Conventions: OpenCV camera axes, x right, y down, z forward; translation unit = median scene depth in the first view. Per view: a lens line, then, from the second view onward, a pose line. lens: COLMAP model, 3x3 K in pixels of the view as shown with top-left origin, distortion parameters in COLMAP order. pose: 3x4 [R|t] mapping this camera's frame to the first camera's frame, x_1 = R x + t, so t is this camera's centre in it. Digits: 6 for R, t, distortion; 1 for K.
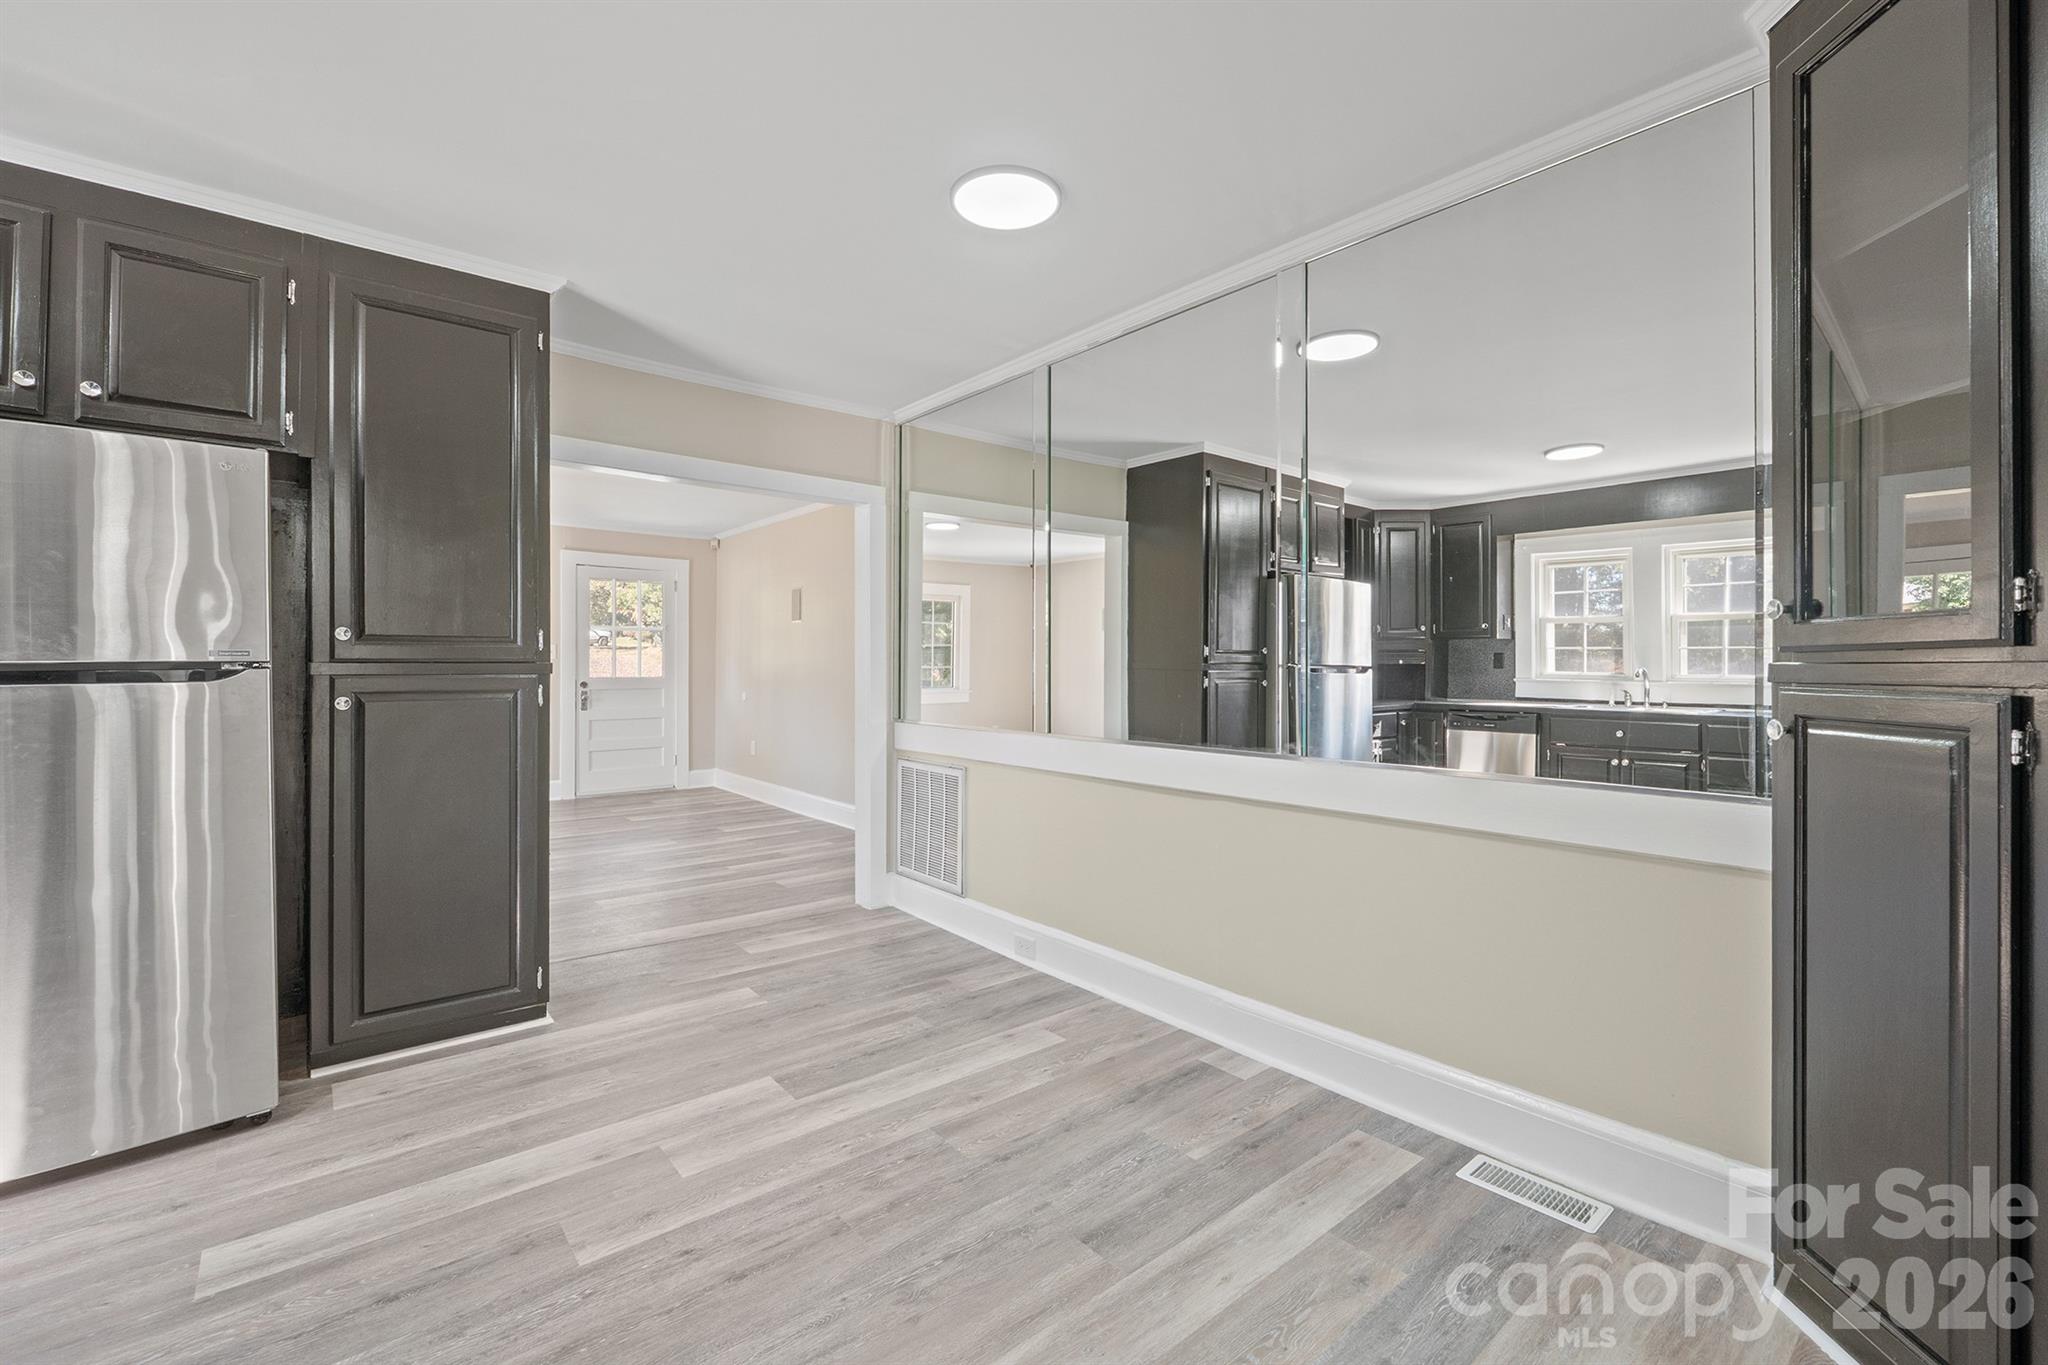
lens RADIAL K [[877.0, 0, 1032.0], [0, 877.0, 665.9], [0, 0, 1]] dist [-0.008454, 0.000198]
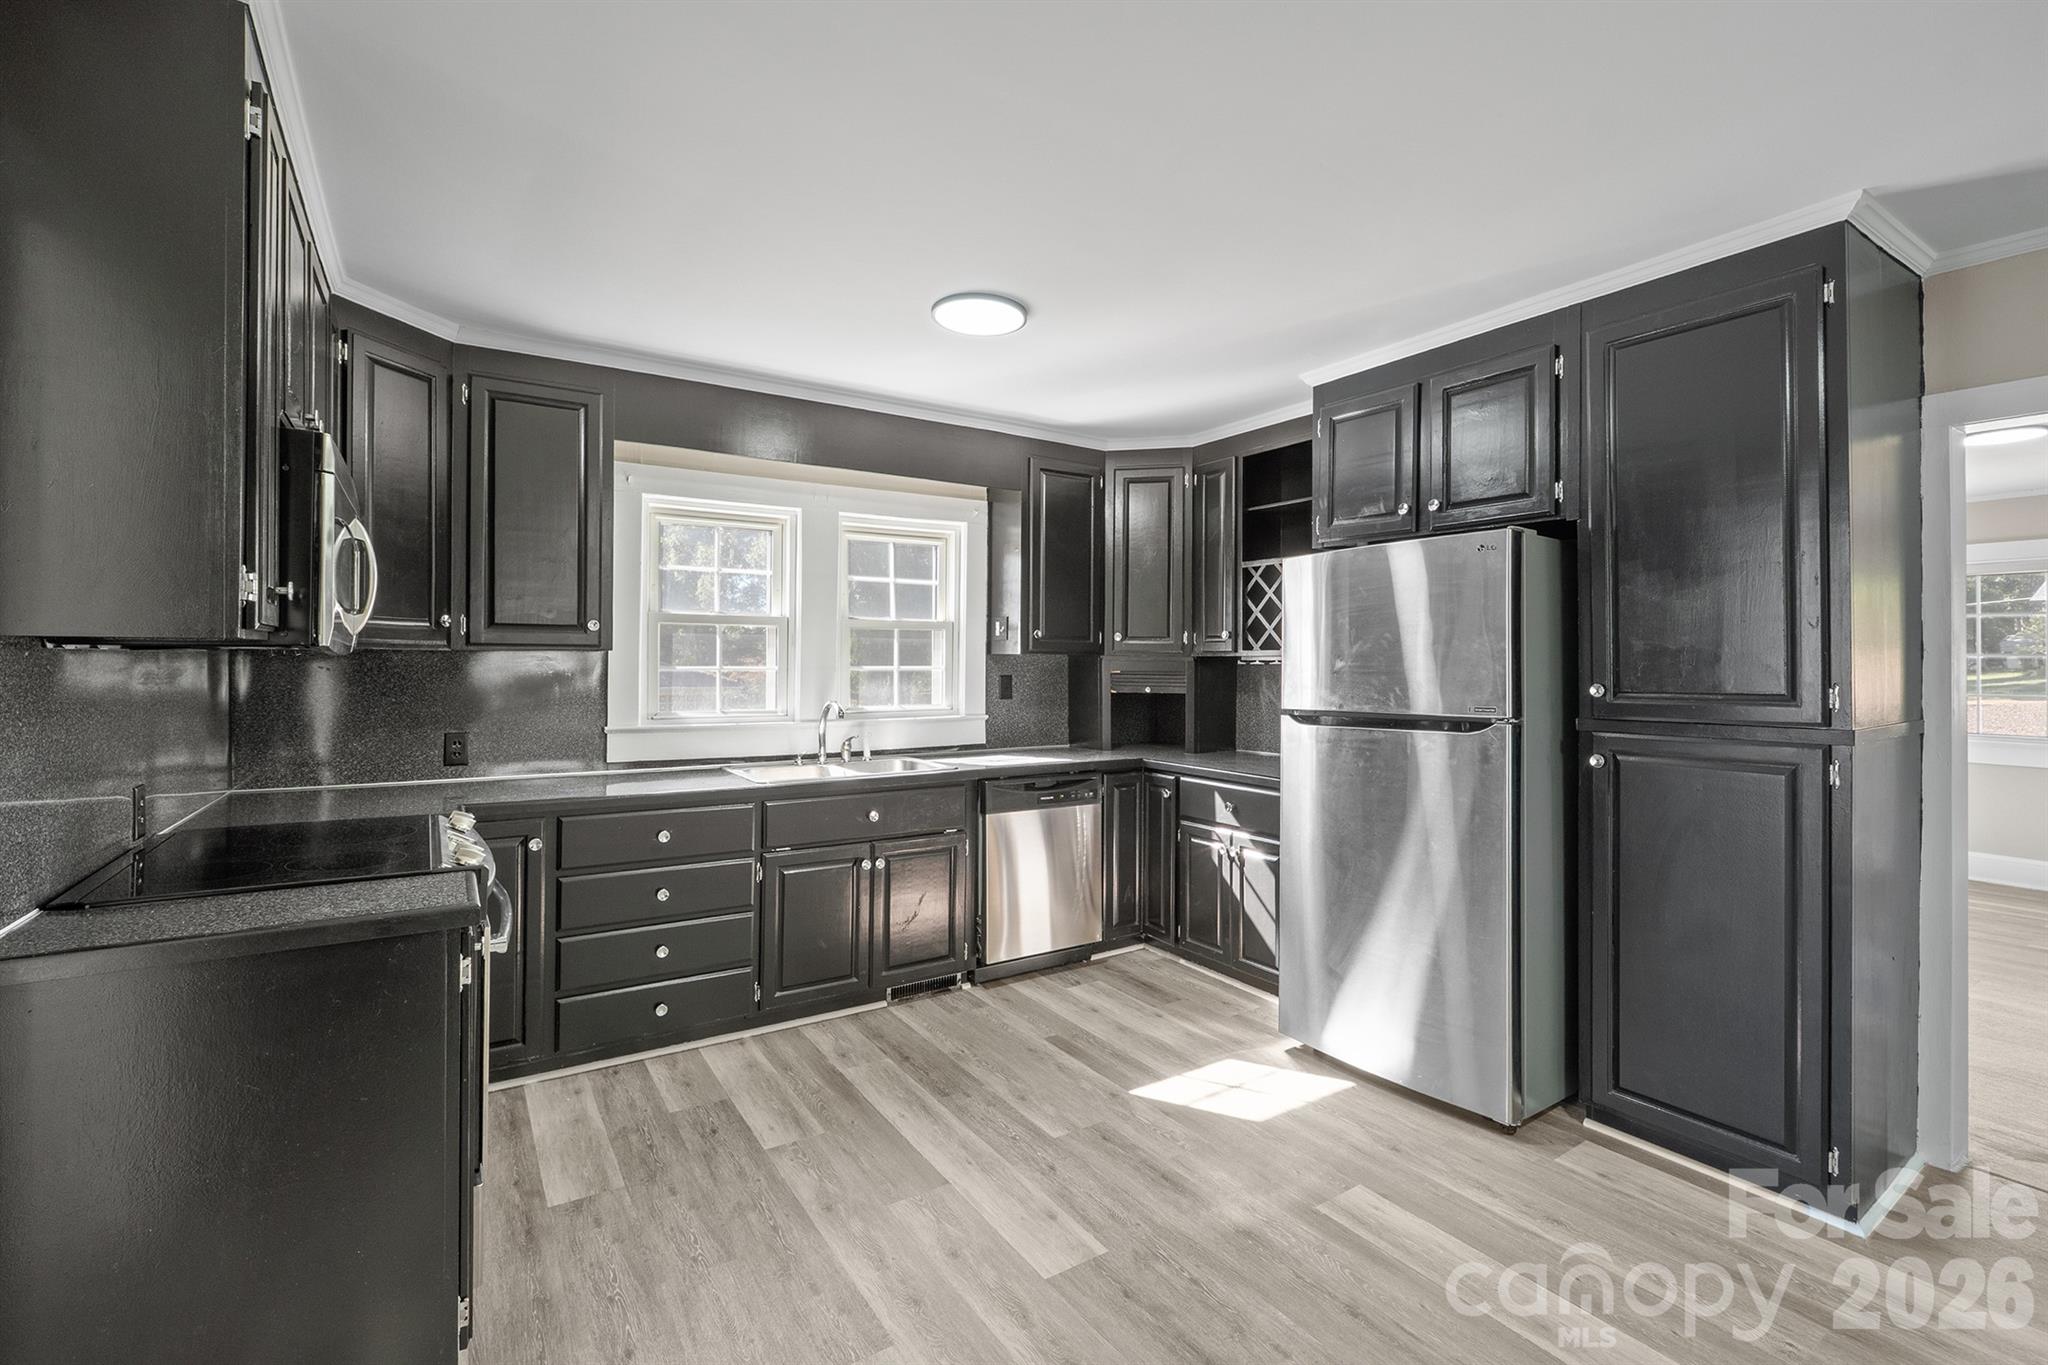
lens RADIAL K [[898.1, 0, 1025.8], [0, 898.1, 660.1], [0, 0, 1]] dist [0.000111, -0.000021]
pose [[-0.117626, -0.010750, -0.993000, 0.238694], [-0.004475, 0.999937, -0.010295, -0.046047], [0.993048, 0.003233, -0.117667, 0.376999]]
